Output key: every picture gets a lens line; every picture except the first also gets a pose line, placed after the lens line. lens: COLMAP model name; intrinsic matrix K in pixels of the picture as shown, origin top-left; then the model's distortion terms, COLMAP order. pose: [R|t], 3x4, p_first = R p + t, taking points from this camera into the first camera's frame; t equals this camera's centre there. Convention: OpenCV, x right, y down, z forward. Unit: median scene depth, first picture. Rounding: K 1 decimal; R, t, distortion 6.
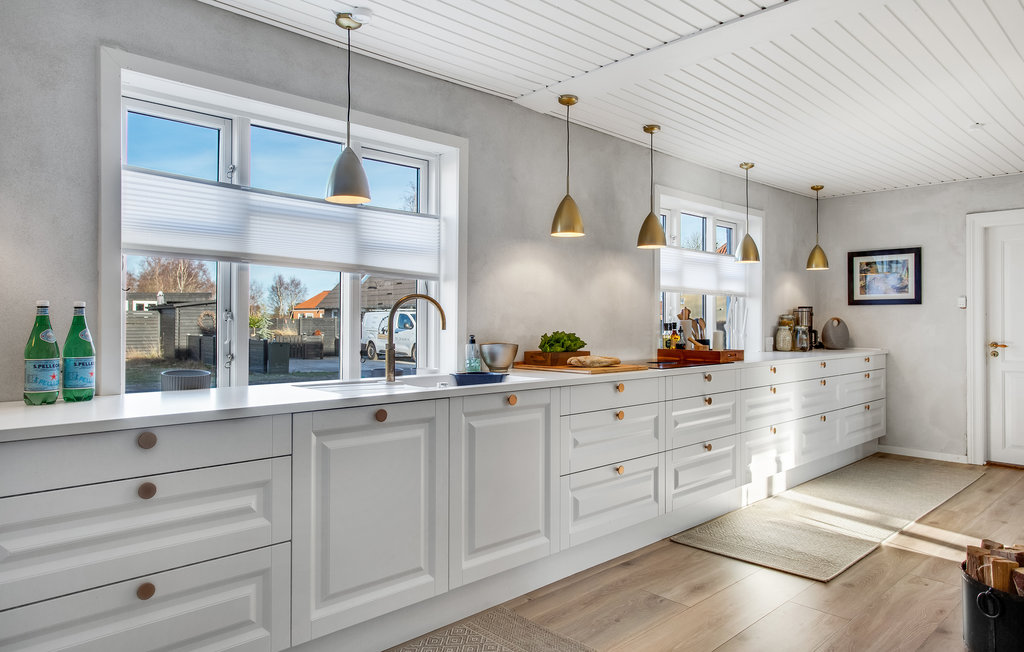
lens RADIAL K [[668.3, 0, 451.5], [0, 668.3, 306.1], [0, 0, 1]] dist [-0.002152, 0.003853]
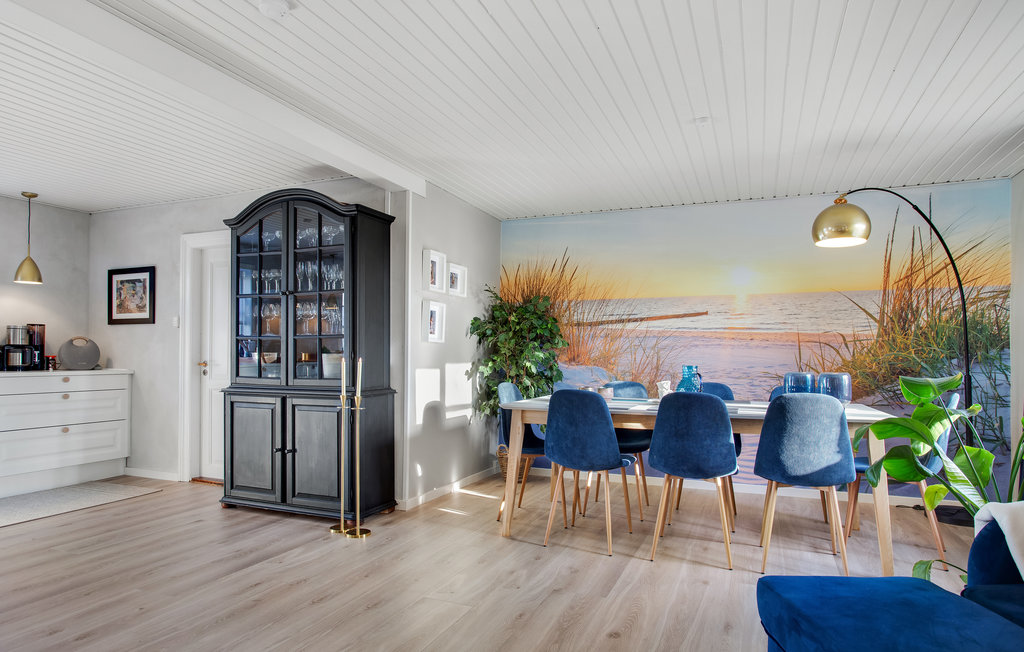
lens RADIAL K [[622.7, 0, 530.7], [0, 622.7, 350.5], [0, 0, 1]] dist [-0.032315, 0.012897]
pose [[0.896581, 0.010344, 0.442759, 0.795225], [-0.013684, 0.999897, 0.004351, 0.025153], [-0.442668, -0.009960, 0.896630, -0.068817]]
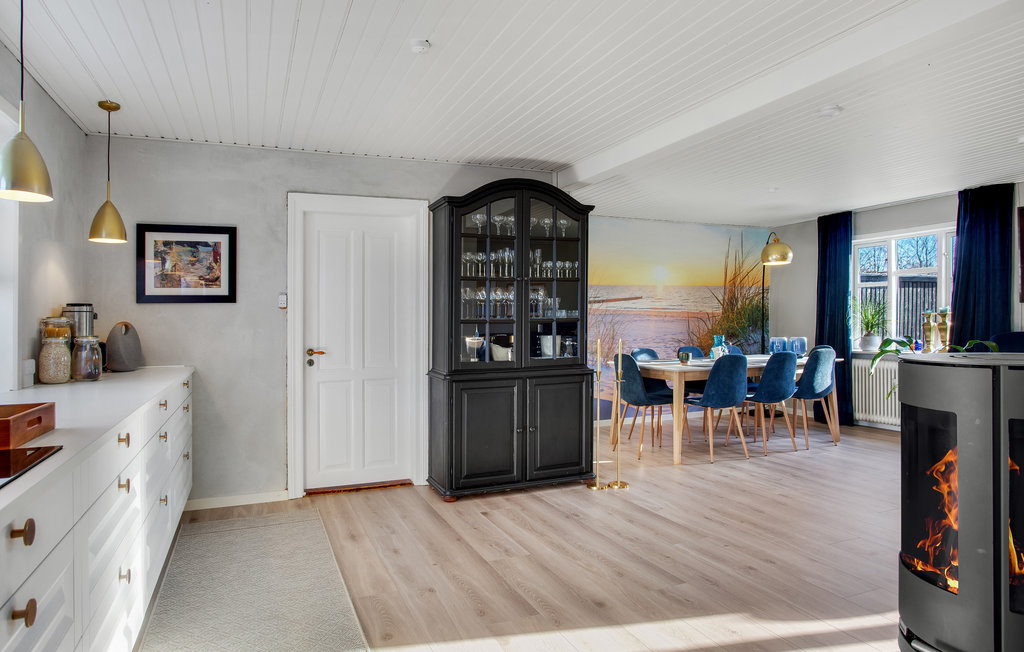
lens RADIAL K [[622.7, 0, 519.3], [0, 622.7, 318.1], [0, 0, 1]] dist [-0.032315, 0.012897]
pose [[0.303835, -0.001075, 0.952724, 0.134169], [-0.004492, 0.999987, 0.002561, 0.011059], [-0.952714, -0.005057, 0.303826, 0.480529]]
